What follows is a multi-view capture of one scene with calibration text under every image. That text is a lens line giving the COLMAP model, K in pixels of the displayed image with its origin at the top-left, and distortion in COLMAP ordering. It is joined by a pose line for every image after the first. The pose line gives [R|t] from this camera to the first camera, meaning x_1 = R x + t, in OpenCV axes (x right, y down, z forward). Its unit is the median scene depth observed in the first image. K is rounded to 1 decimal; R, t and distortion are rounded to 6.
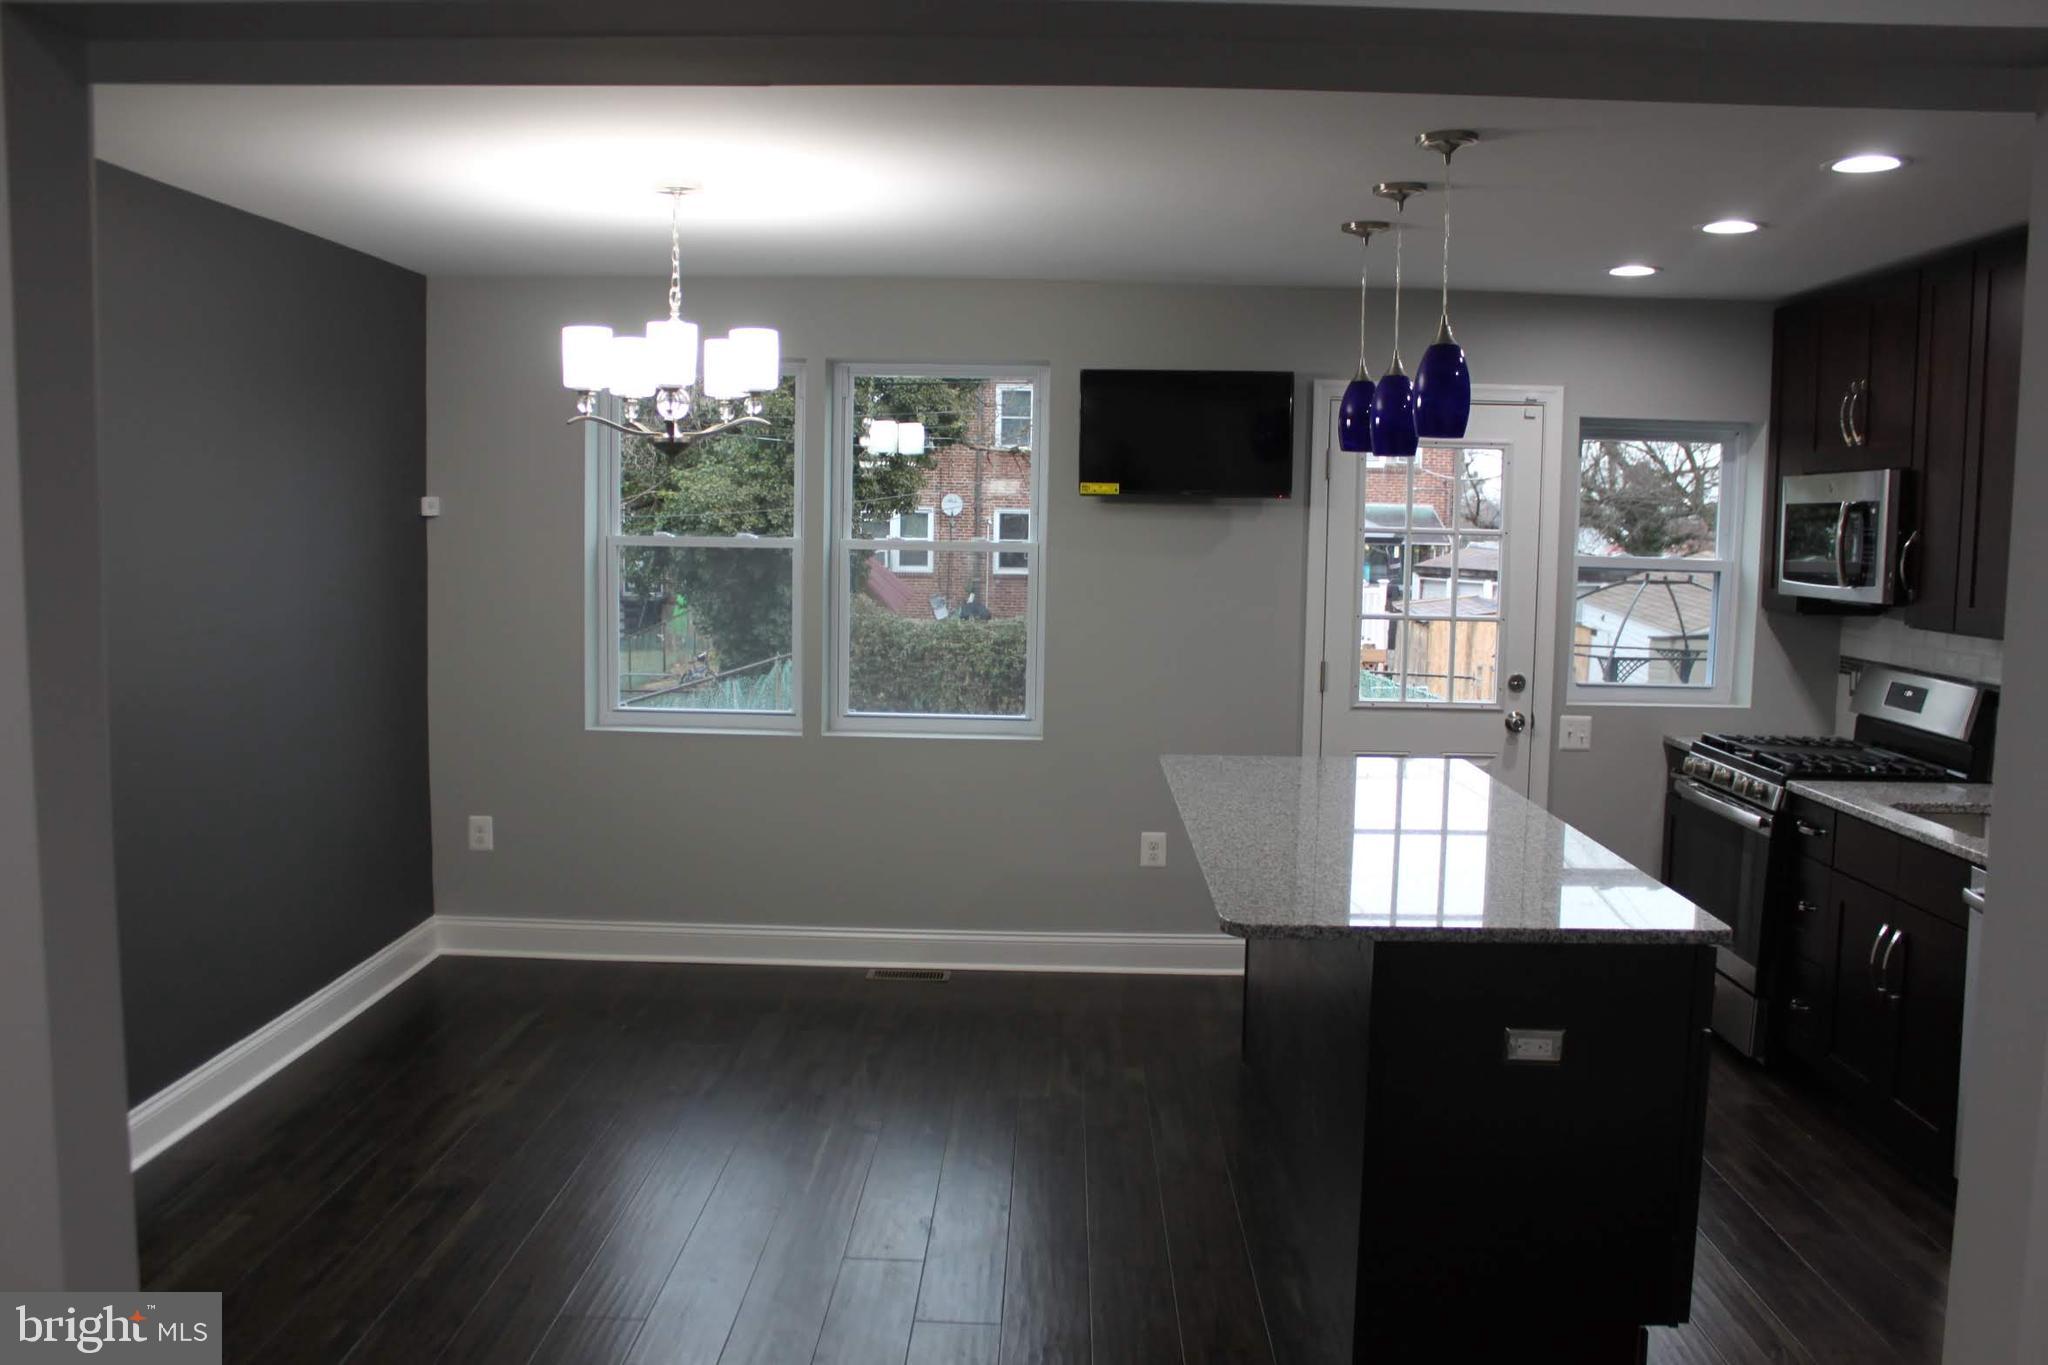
lens RADIAL K [[1727.3, 0, 1045.0], [0, 1727.3, 681.7], [0, 0, 1]] dist [-0.161454, 0.135238]
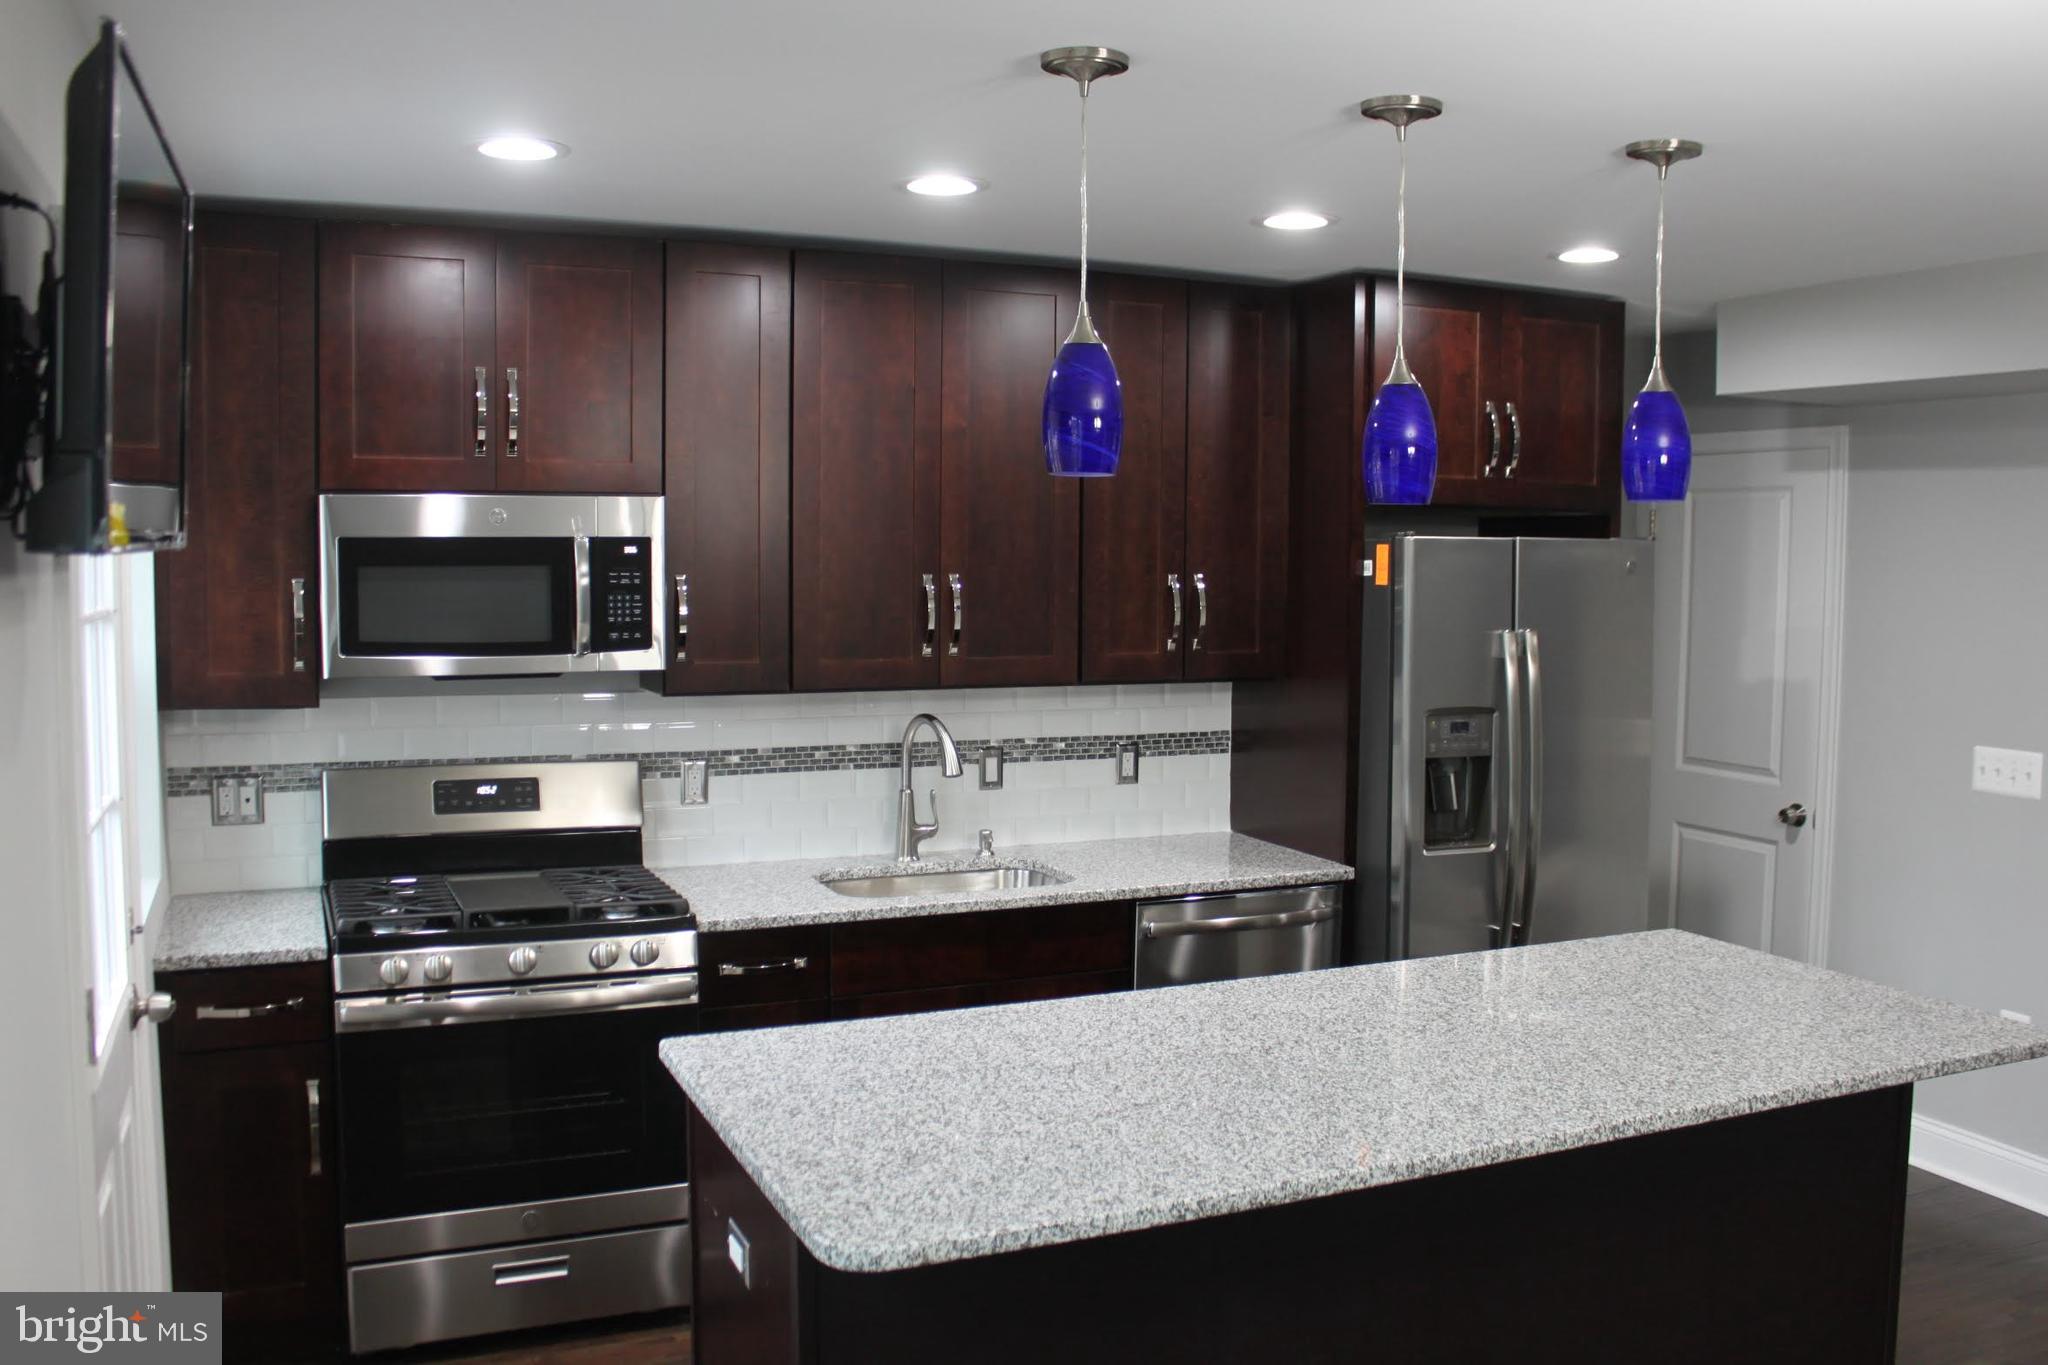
lens RADIAL K [[1727.3, 0, 1039.5], [0, 1727.3, 674.0], [0, 0, 1]] dist [-0.161454, 0.135238]
pose [[-0.423875, -0.085836, 0.901644, -0.238584], [0.069161, 0.989525, 0.126716, -0.110149], [-0.903076, 0.116071, -0.413499, 0.969535]]
